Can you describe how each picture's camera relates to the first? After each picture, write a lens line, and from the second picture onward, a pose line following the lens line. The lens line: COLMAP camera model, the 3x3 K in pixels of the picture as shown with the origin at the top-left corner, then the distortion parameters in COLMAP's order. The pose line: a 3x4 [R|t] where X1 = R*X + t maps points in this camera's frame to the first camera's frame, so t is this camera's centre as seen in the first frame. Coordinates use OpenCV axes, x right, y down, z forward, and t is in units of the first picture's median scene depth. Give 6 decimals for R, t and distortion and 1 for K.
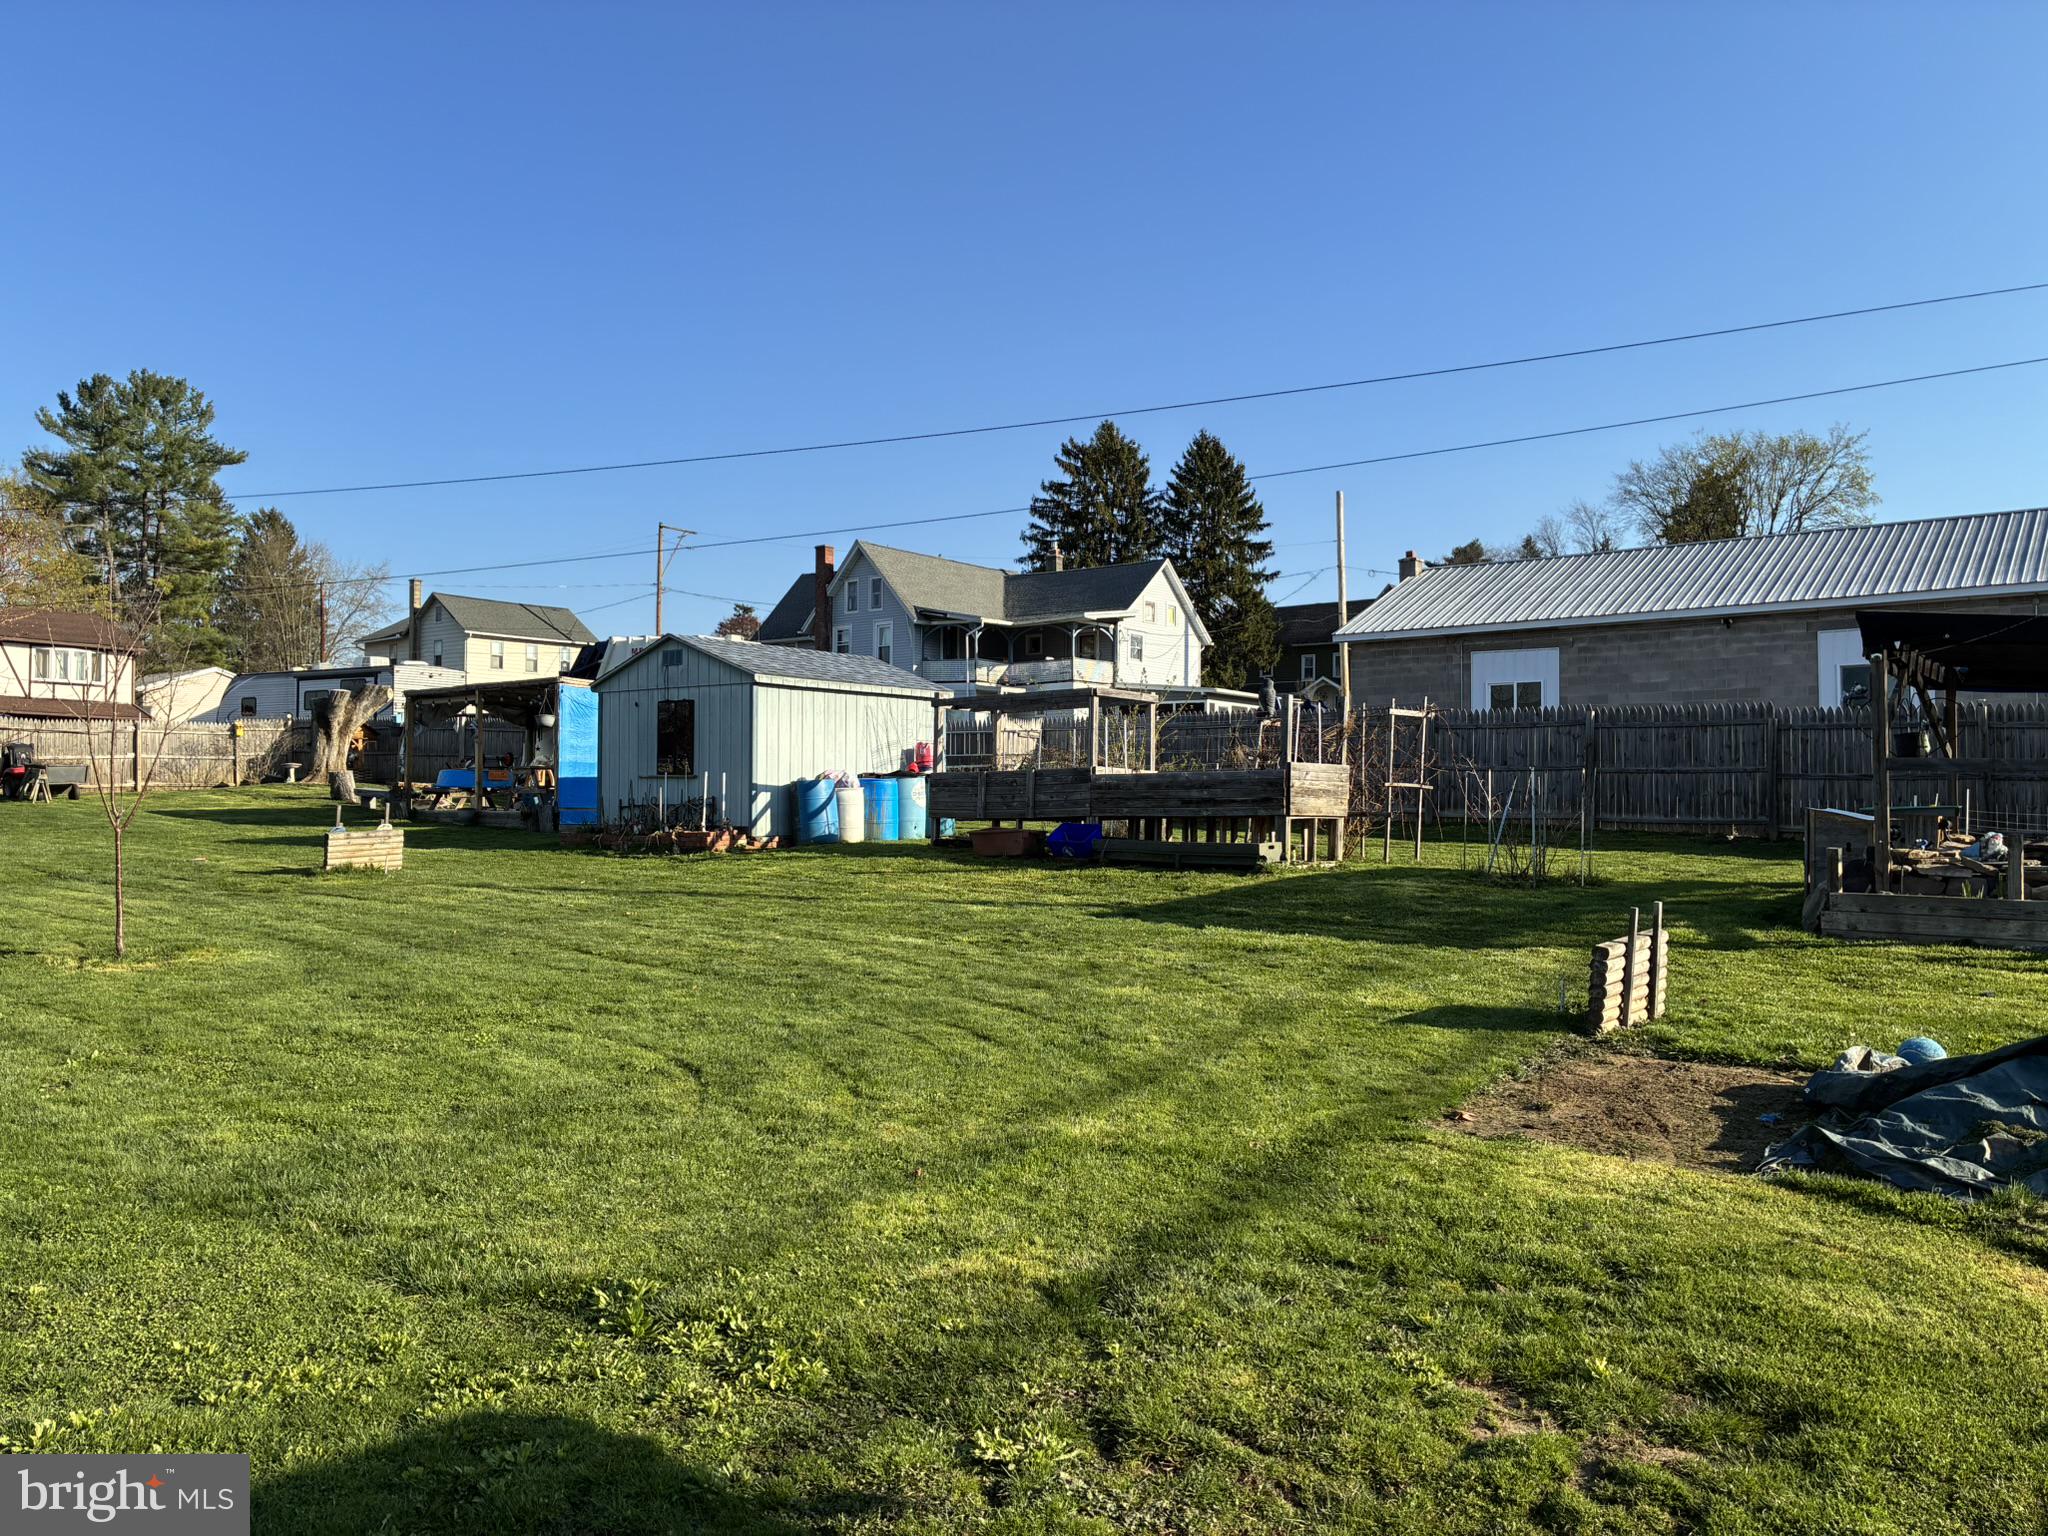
lens RADIAL K [[1543.3, 0, 1033.6], [0, 1543.3, 768.9], [0, 0, 1]] dist [0.058014, -0.080181]
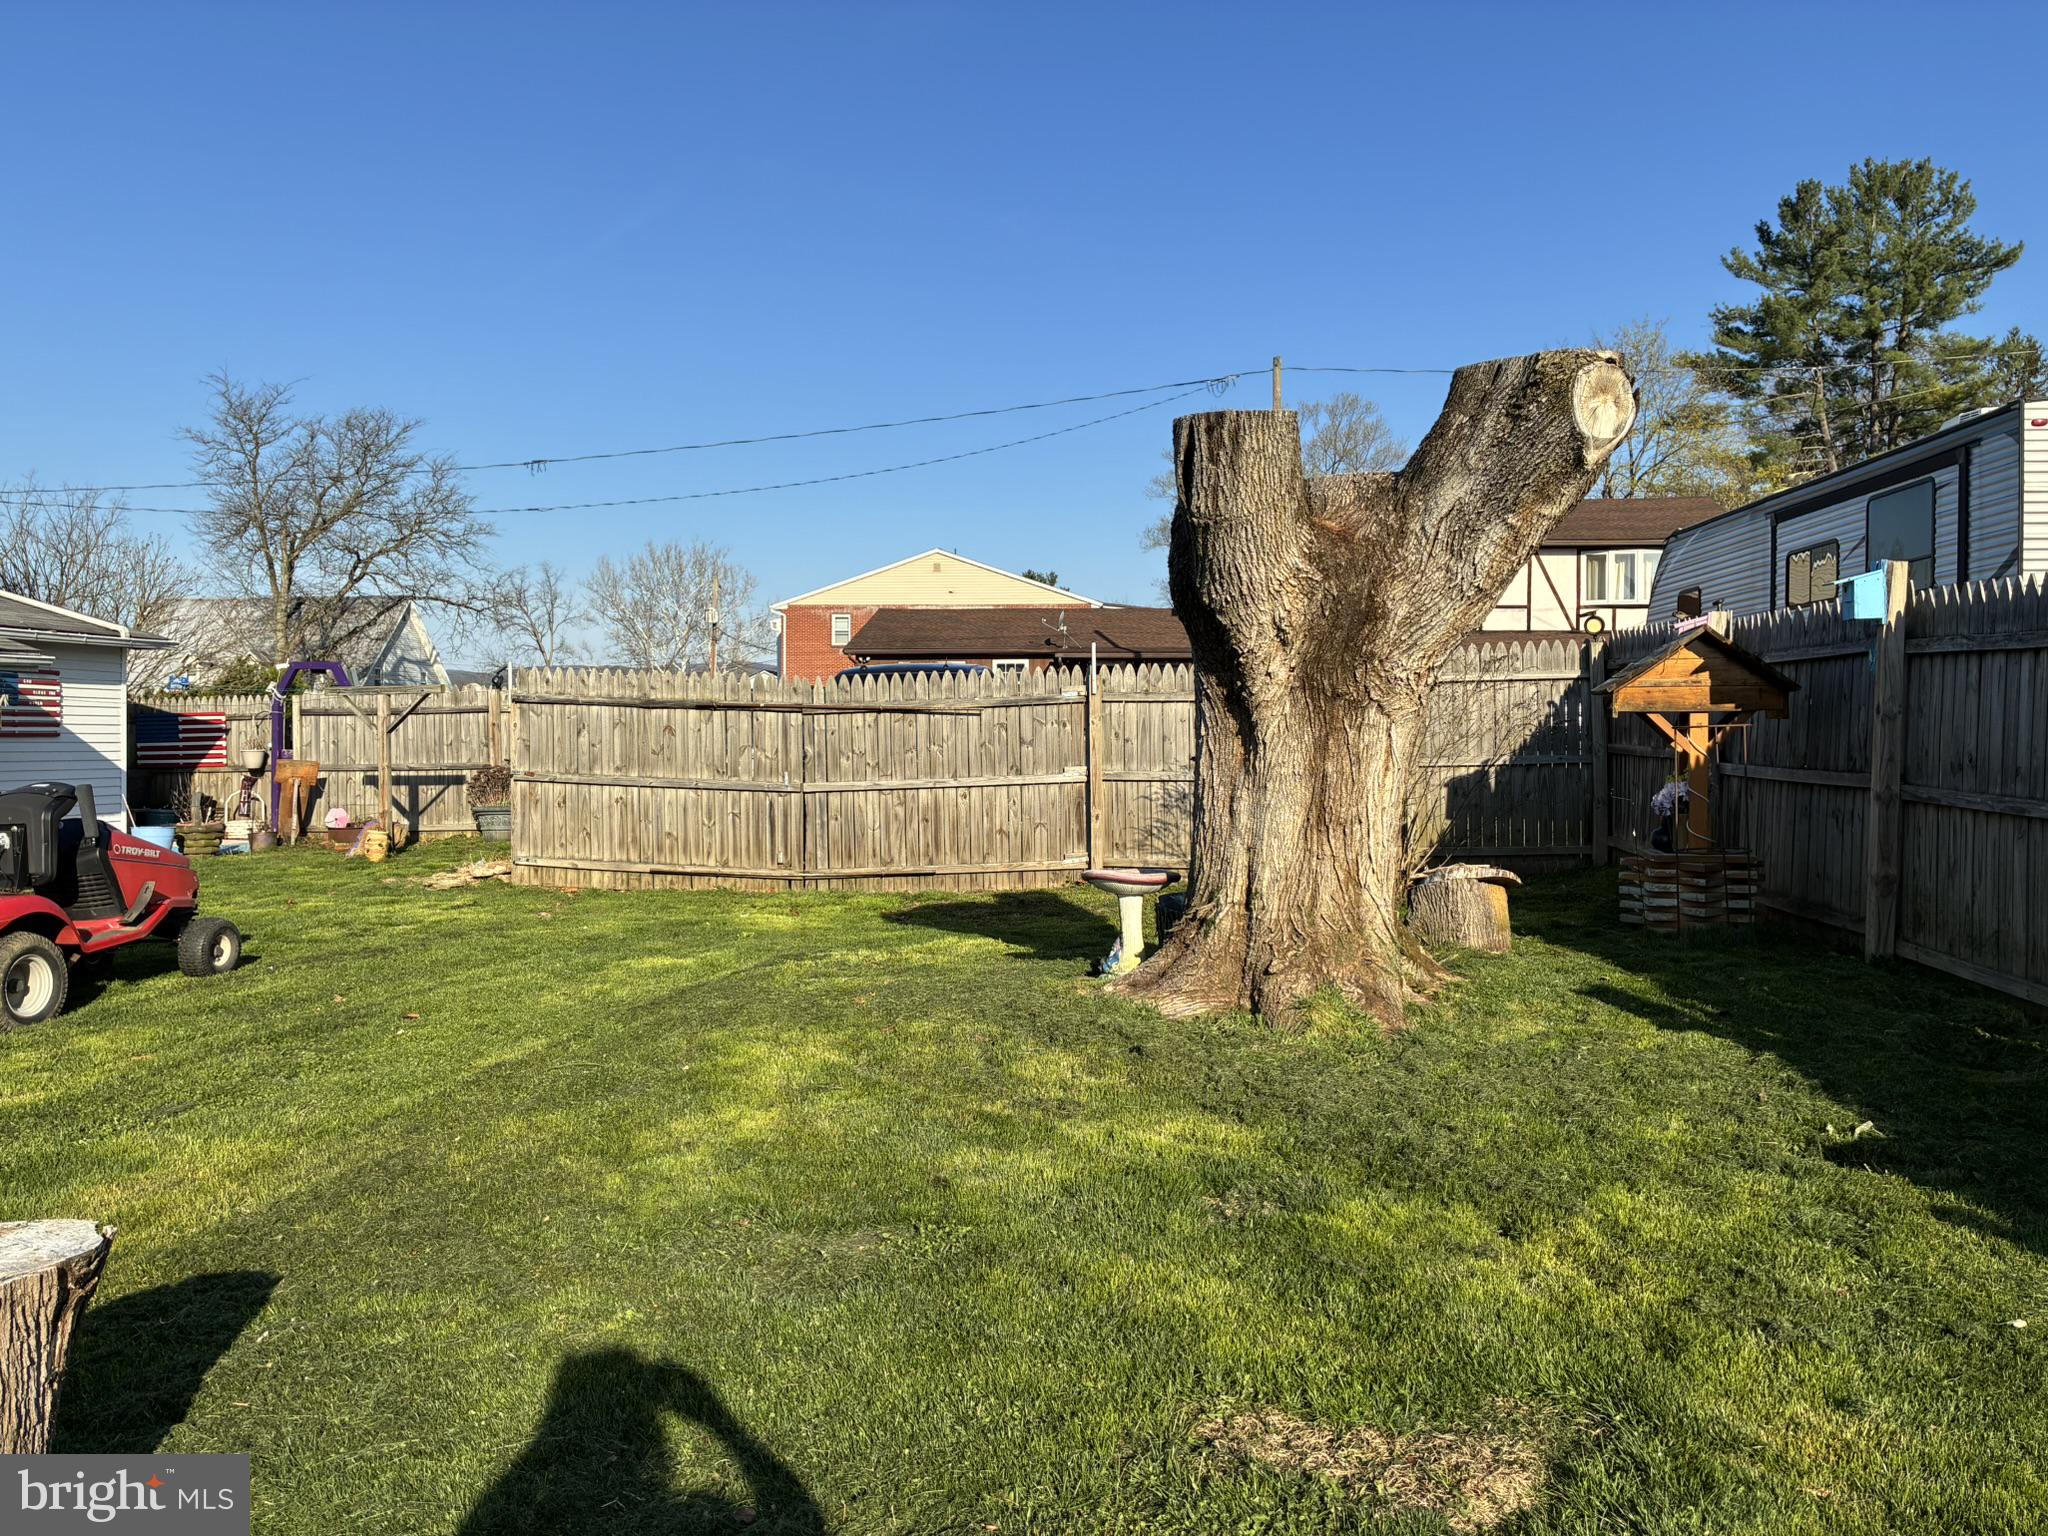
lens RADIAL K [[1529.5, 0, 1014.1], [0, 1529.5, 752.8], [0, 0, 1]] dist [0.110174, -0.144227]
pose [[0.457087, 0.009709, -0.889369, -0.489171], [0.016836, 0.999667, 0.019566, -0.032358], [0.889263, -0.023917, 0.456771, 1.378585]]
